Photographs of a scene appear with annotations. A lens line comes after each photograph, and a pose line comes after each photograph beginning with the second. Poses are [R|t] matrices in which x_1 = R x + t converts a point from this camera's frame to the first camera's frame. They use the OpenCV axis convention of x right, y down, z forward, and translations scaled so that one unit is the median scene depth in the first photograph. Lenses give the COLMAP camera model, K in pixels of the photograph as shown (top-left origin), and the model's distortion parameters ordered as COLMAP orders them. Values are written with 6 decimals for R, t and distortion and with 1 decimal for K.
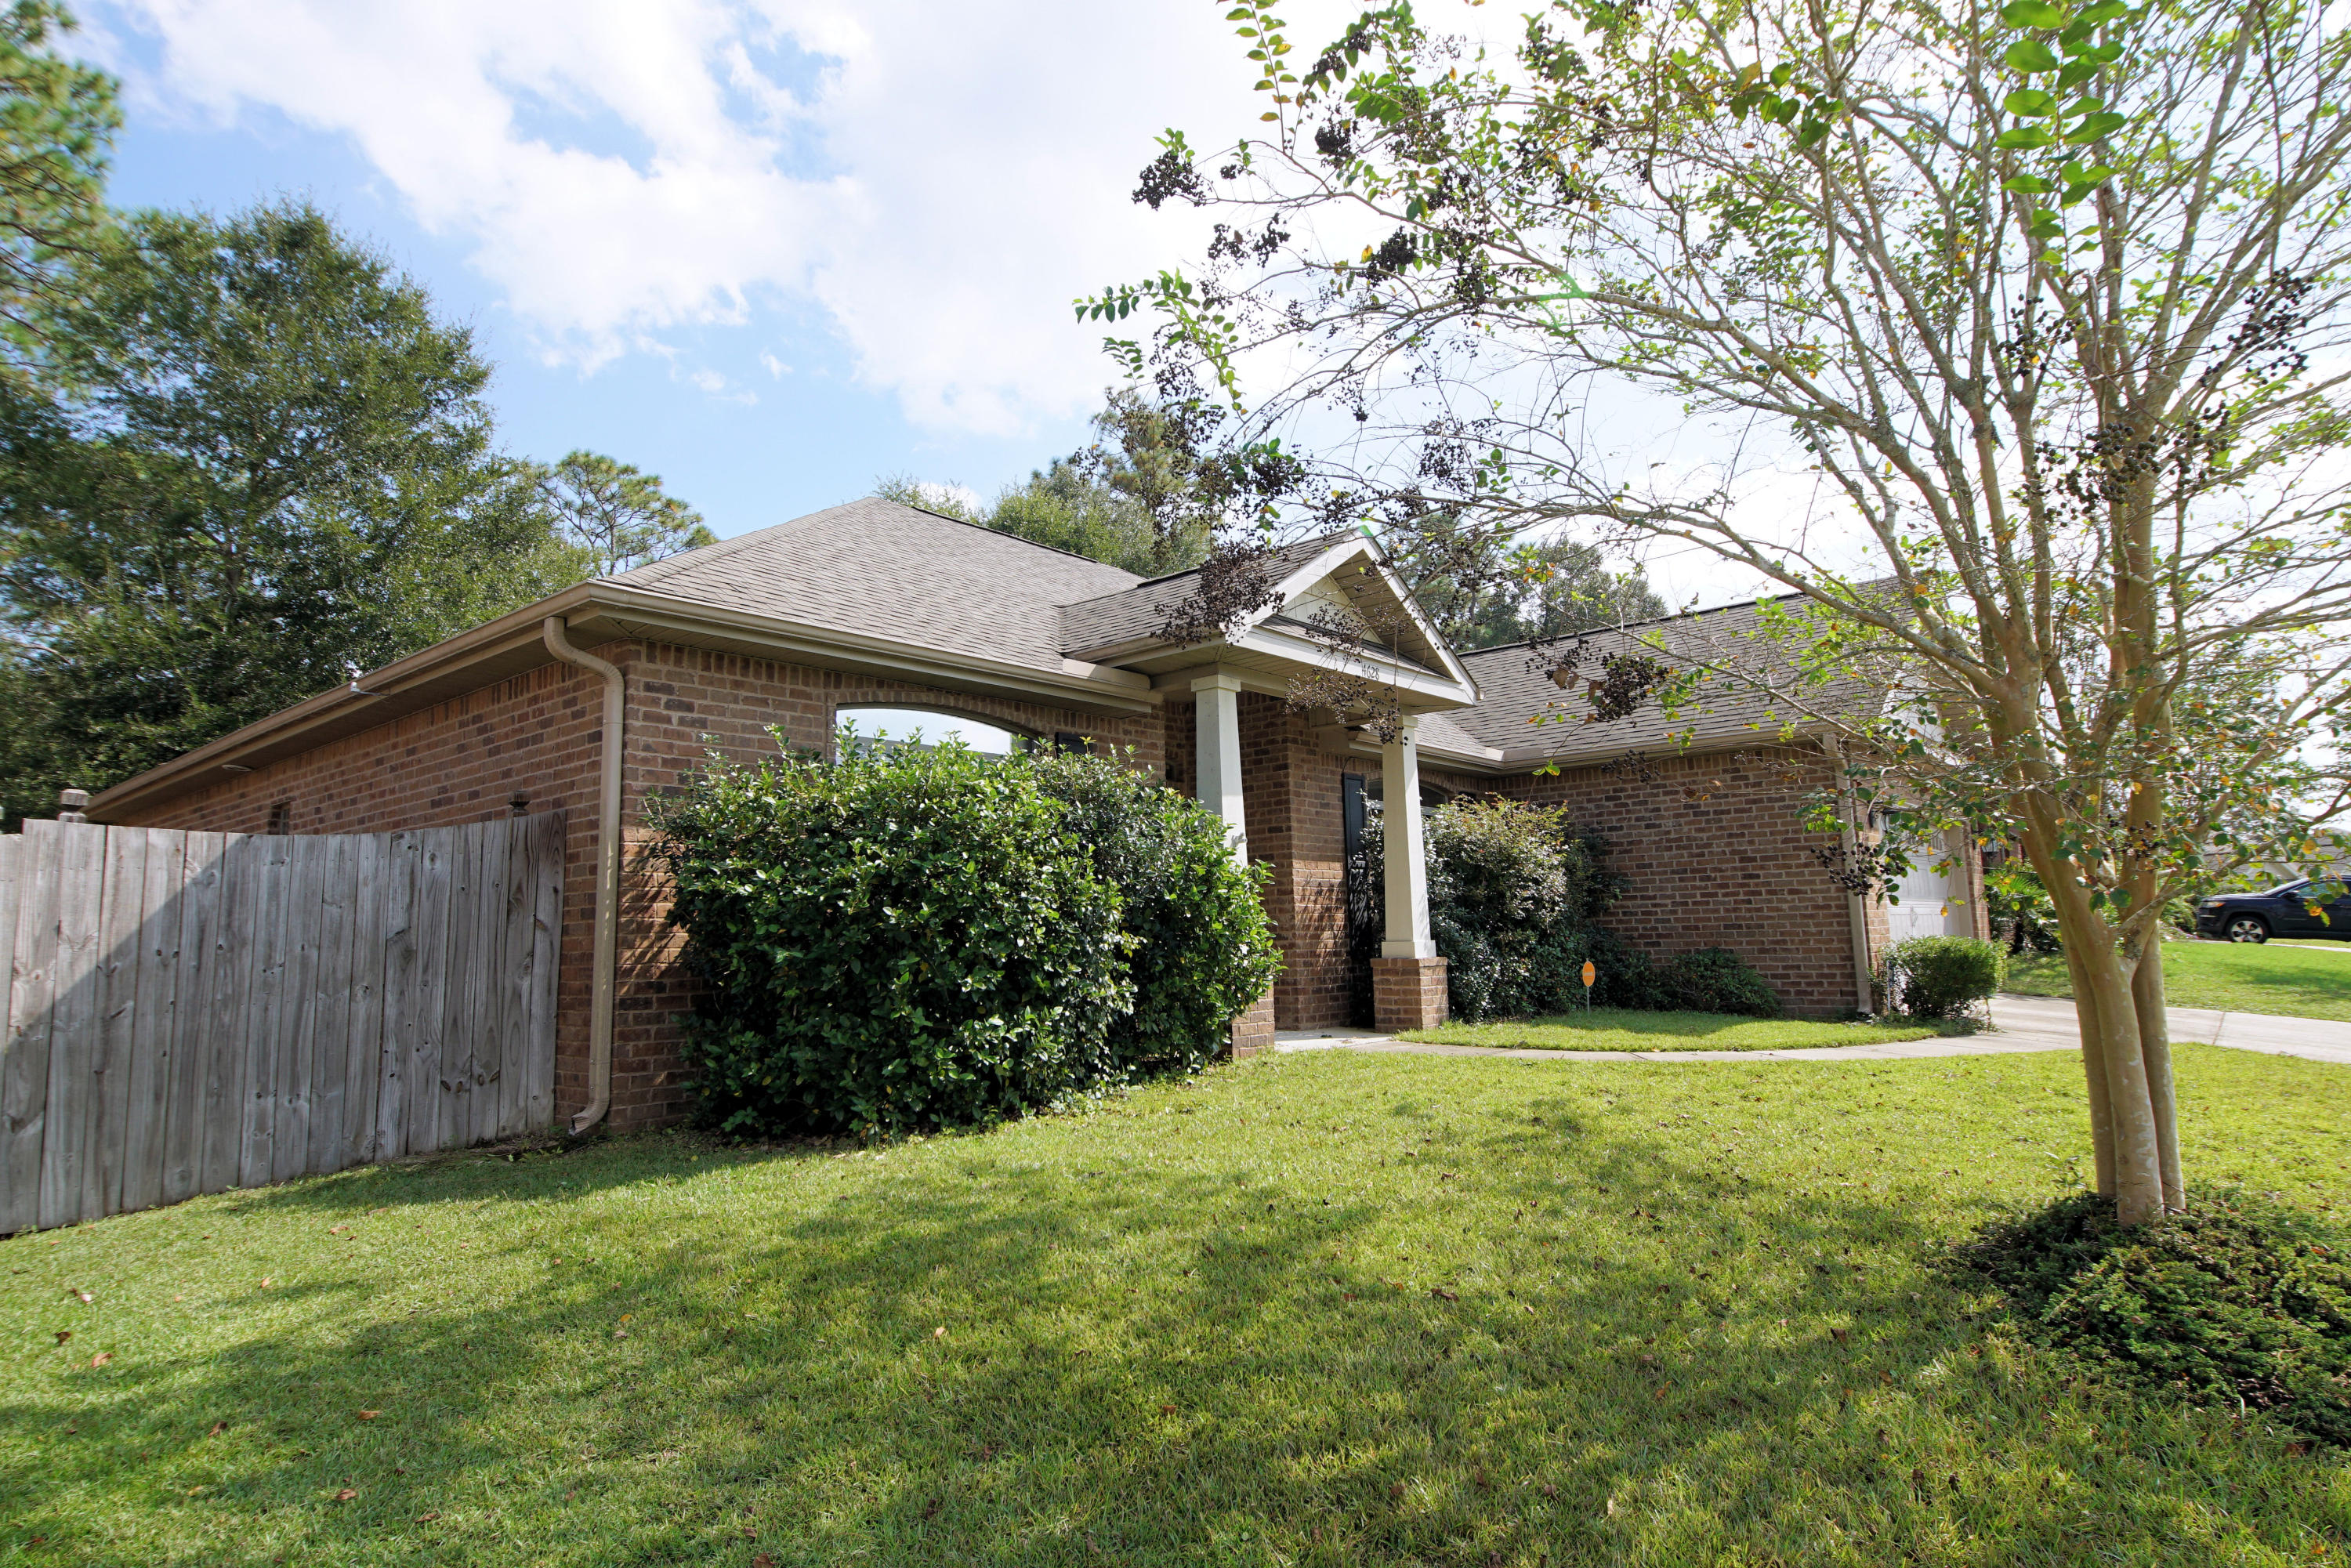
lens RADIAL K [[1258.0, 0, 1156.6], [0, 1258.0, 769.1], [0, 0, 1]] dist [0.035358, -0.031920]
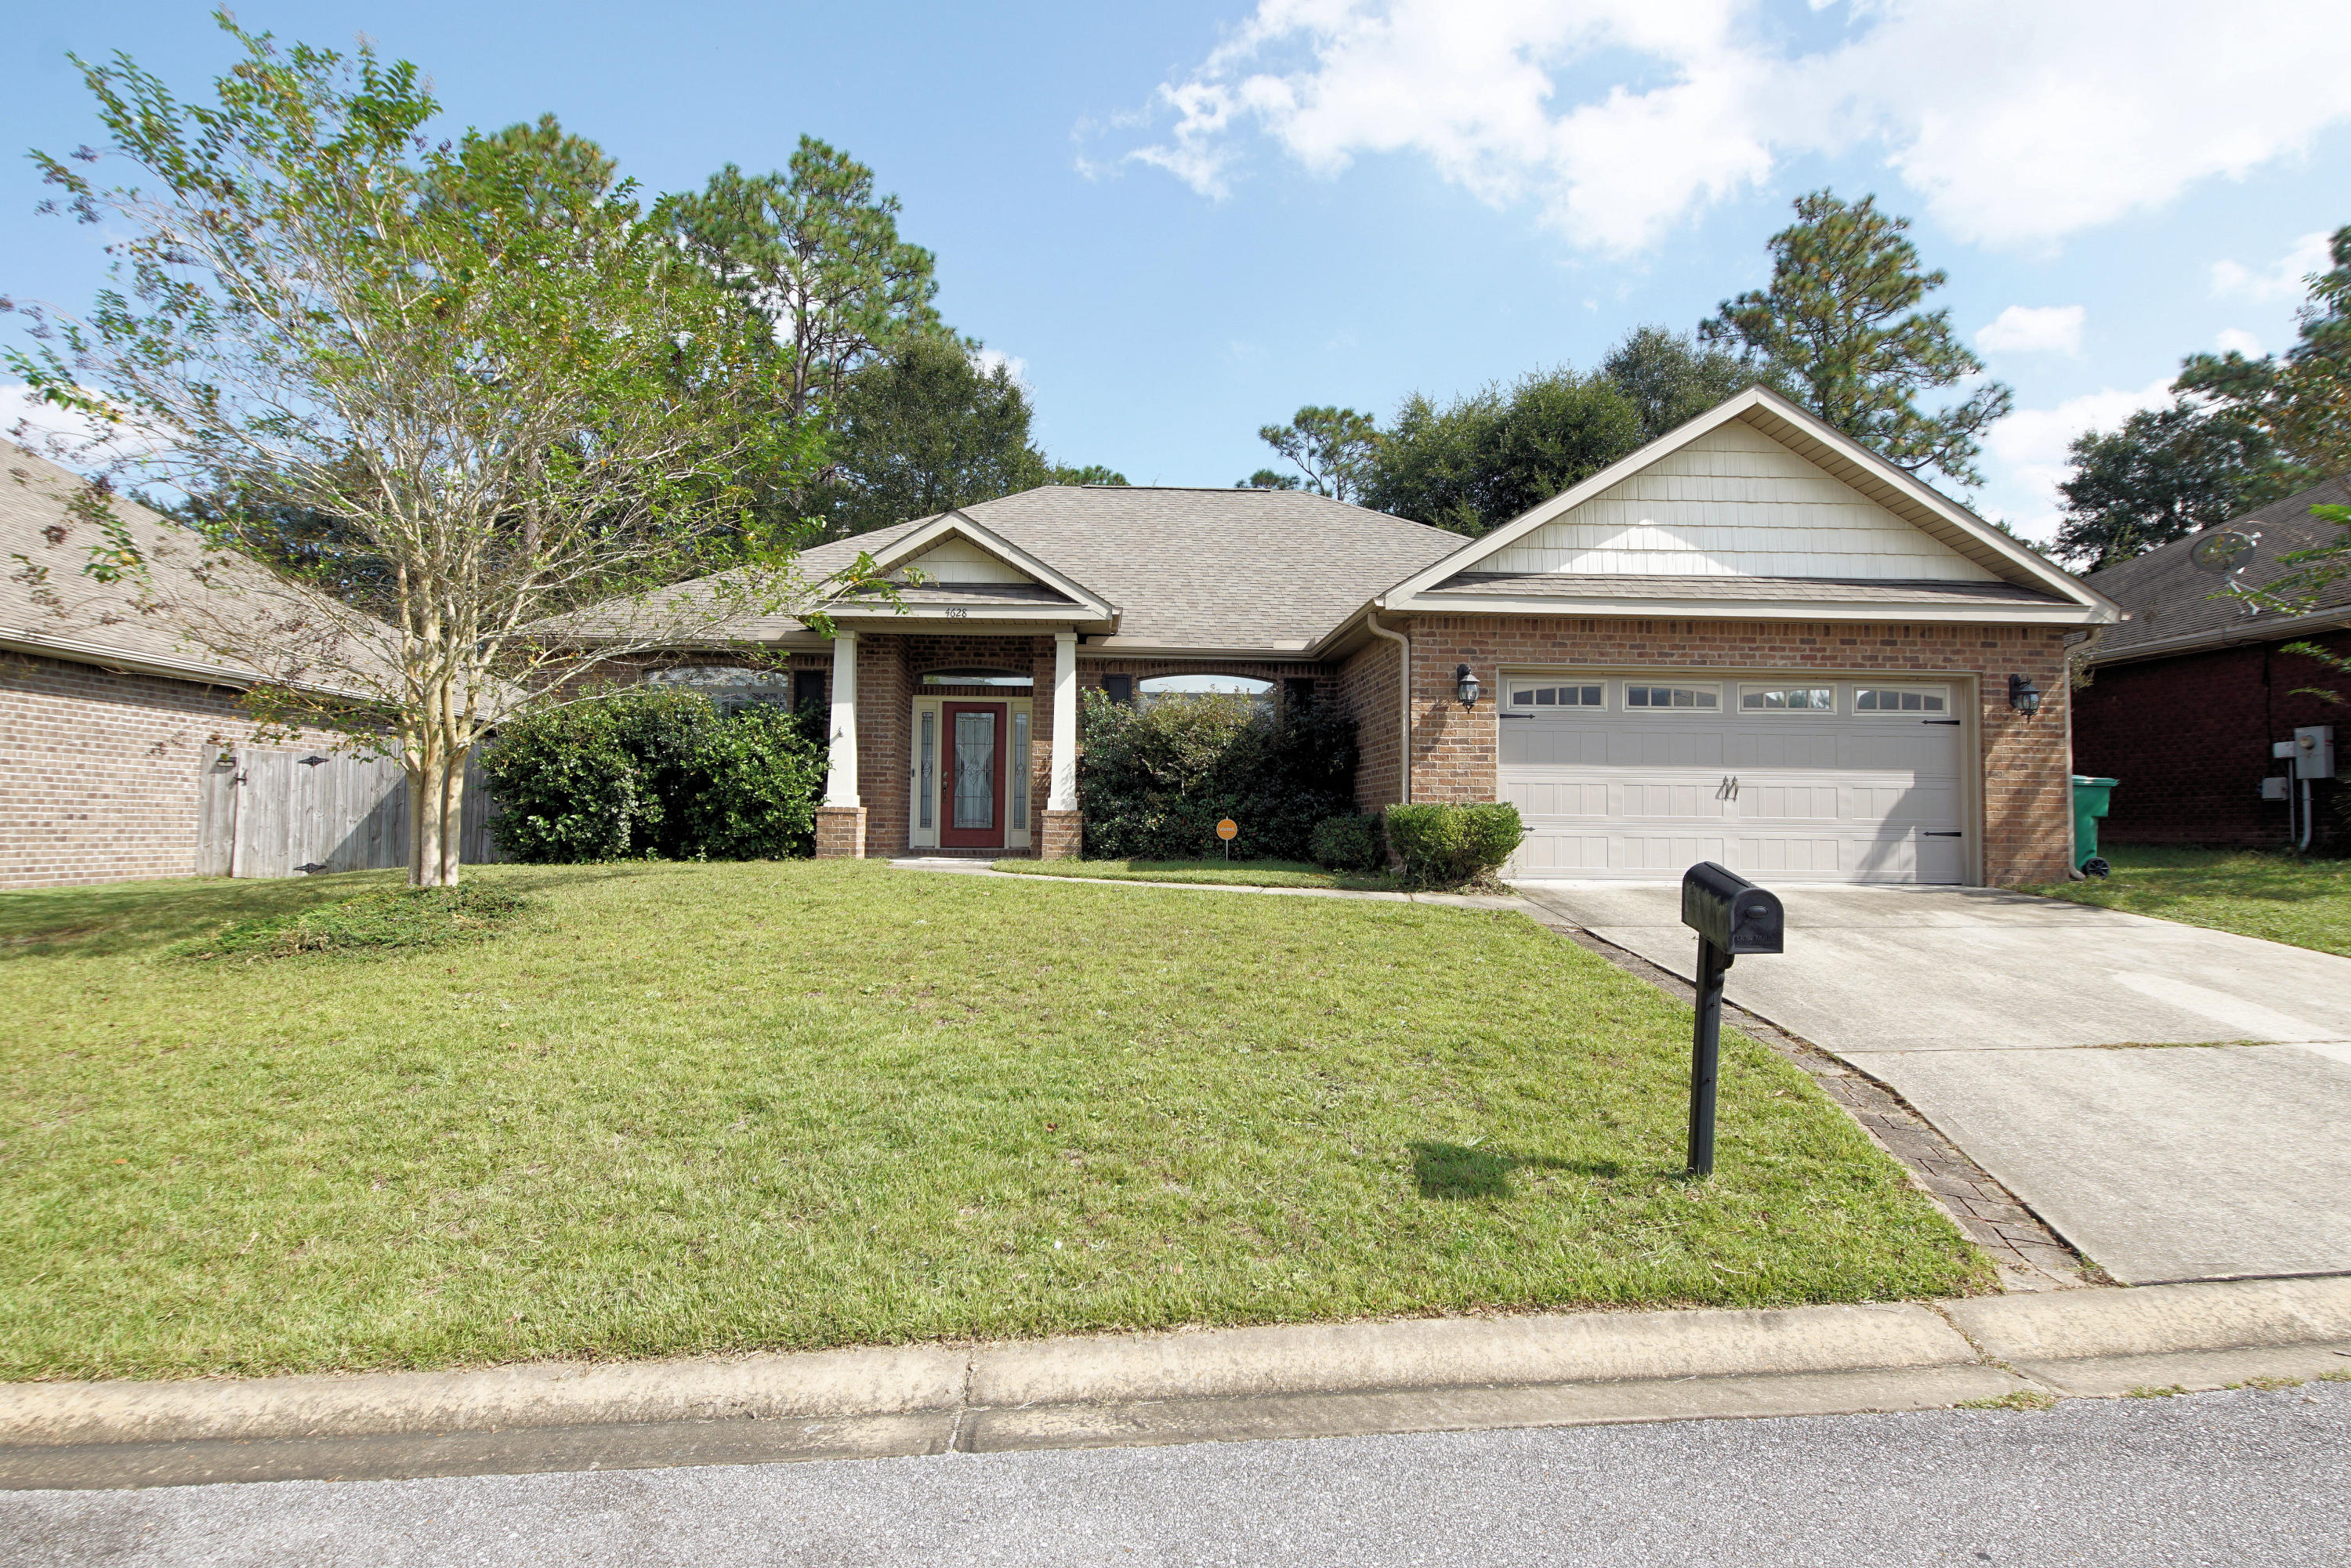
lens RADIAL K [[1258.0, 0, 1156.6], [0, 1258.0, 769.1], [0, 0, 1]] dist [0.035358, -0.031920]
pose [[0.695468, 0.000919, -0.718557, 1.712047], [0.069424, 0.995235, 0.068465, 0.024798], [0.715196, -0.097500, 0.692090, 0.170686]]
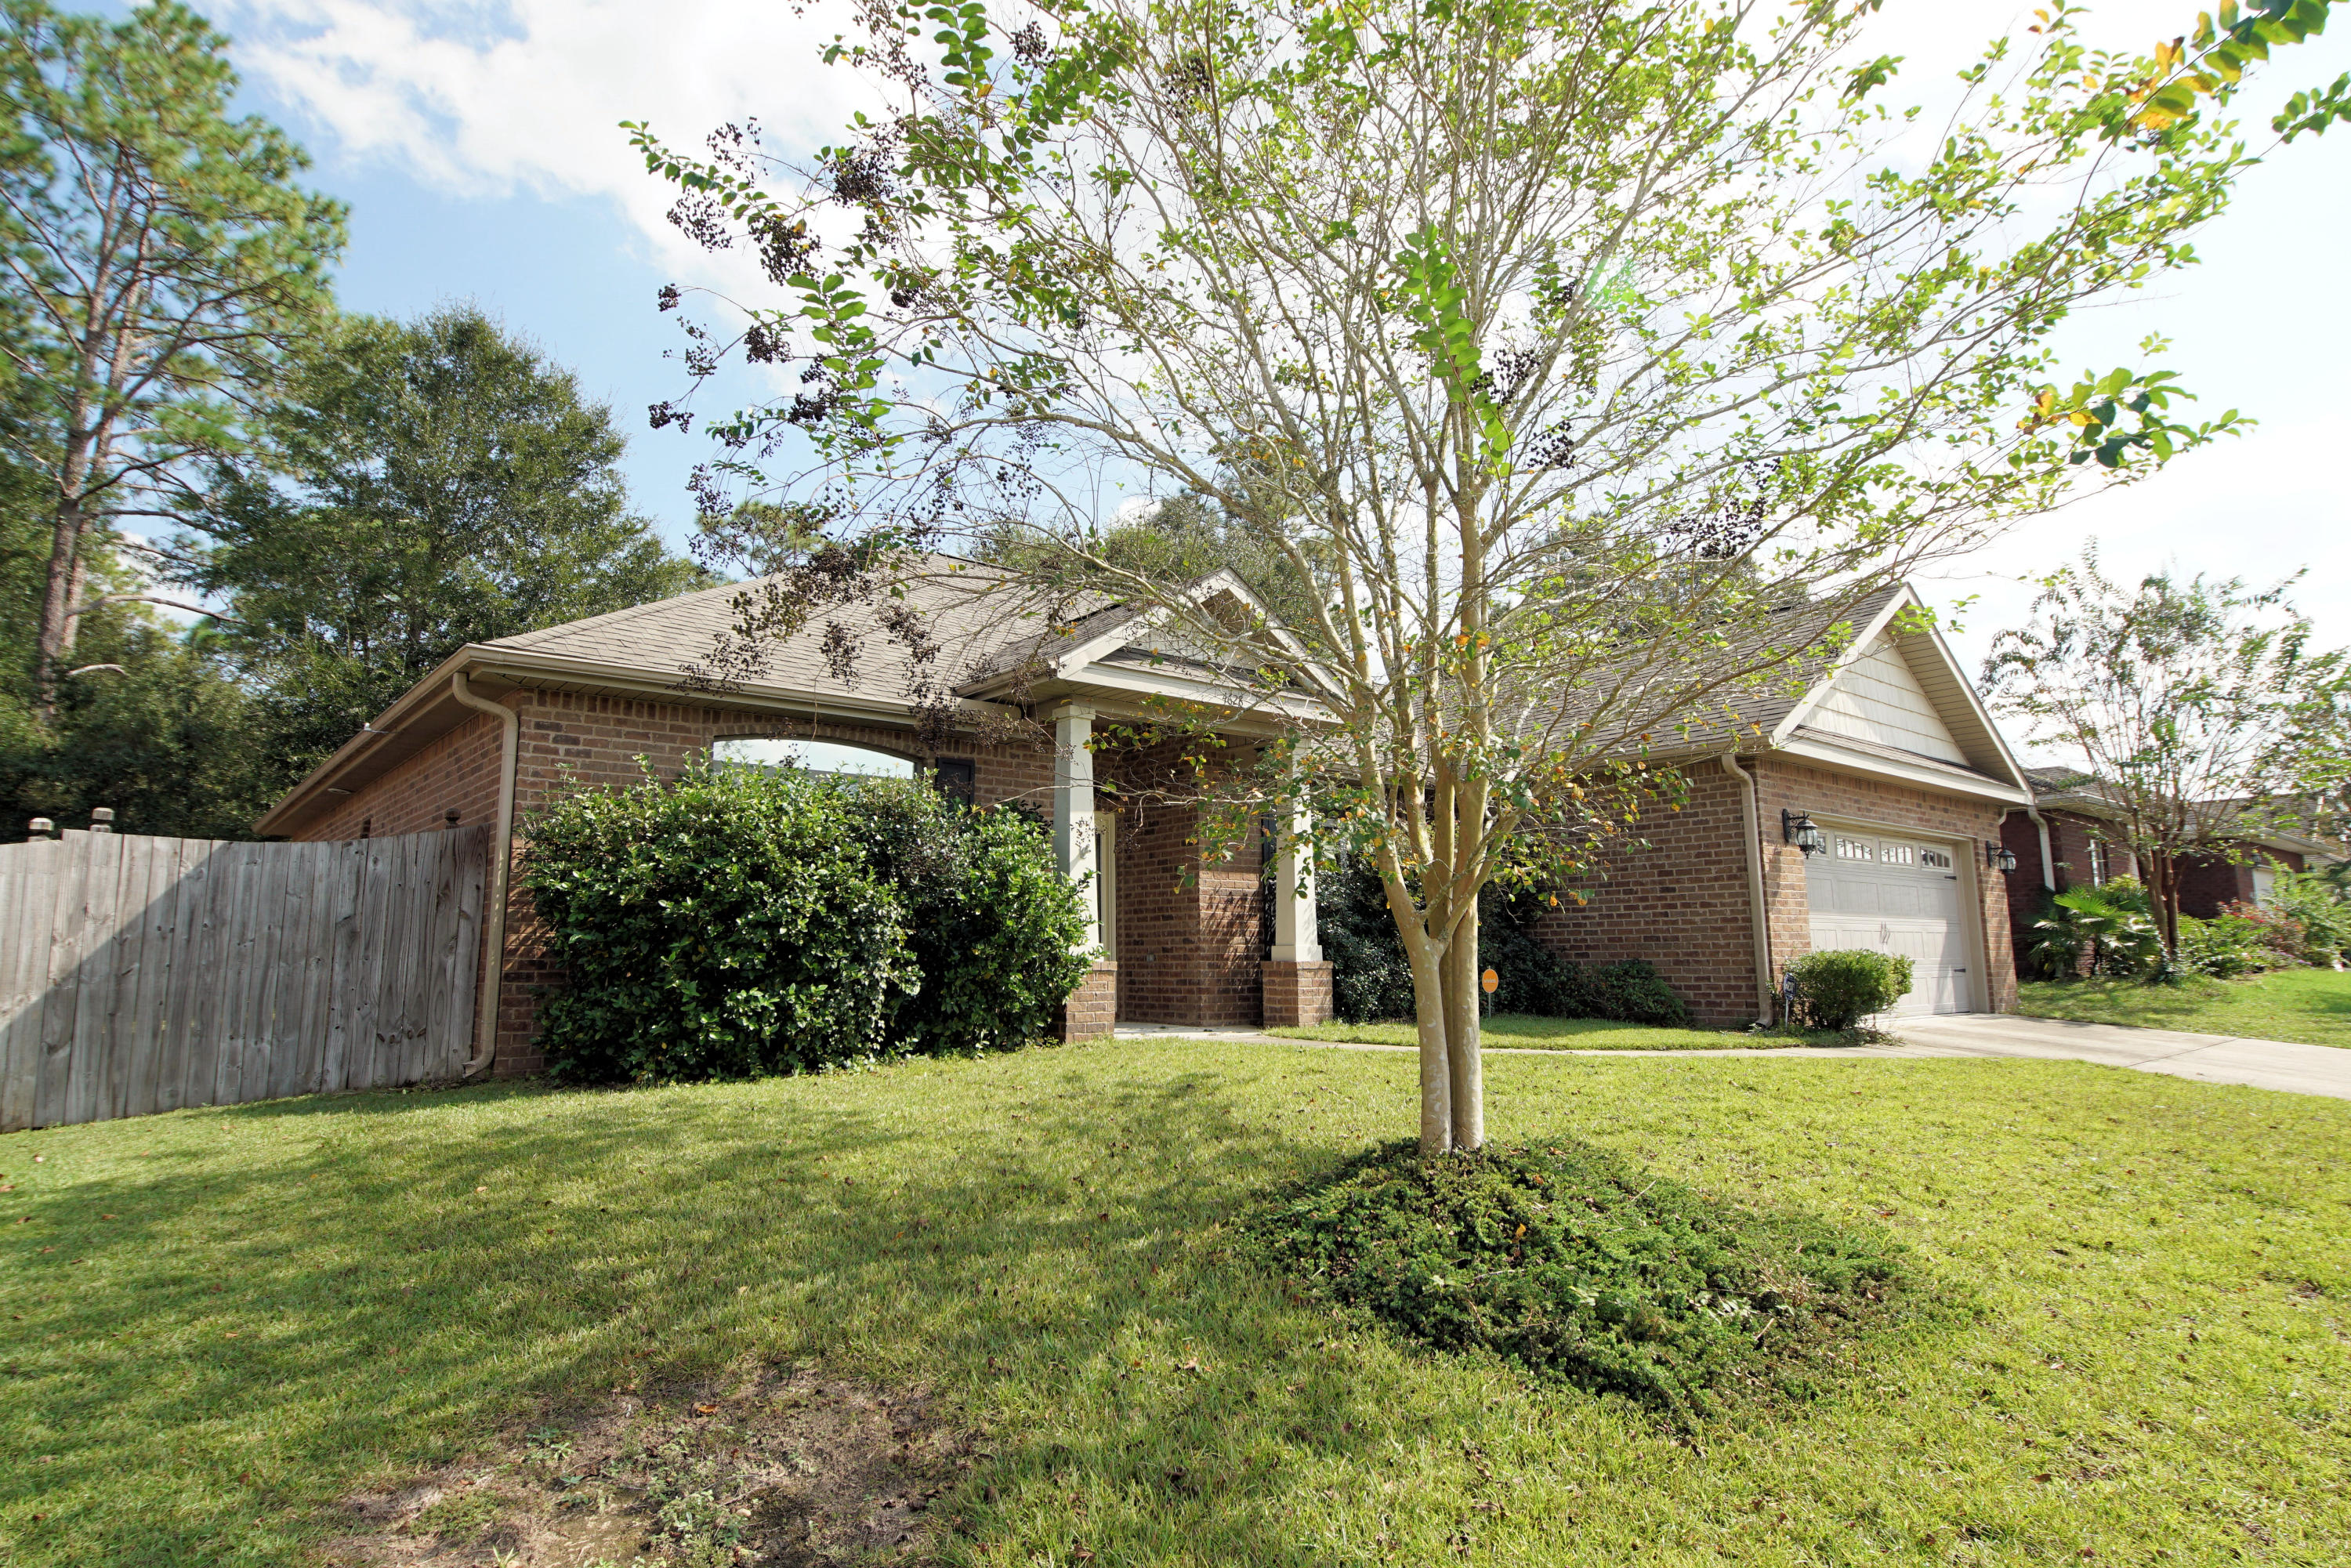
lens RADIAL K [[1258.0, 0, 1156.6], [0, 1258.0, 769.1], [0, 0, 1]] dist [0.035358, -0.031920]
pose [[0.987088, -0.007300, -0.160012, 0.347764], [0.005006, 0.999879, -0.014732, -0.000227], [0.160100, 0.013741, 0.987005, -0.122848]]
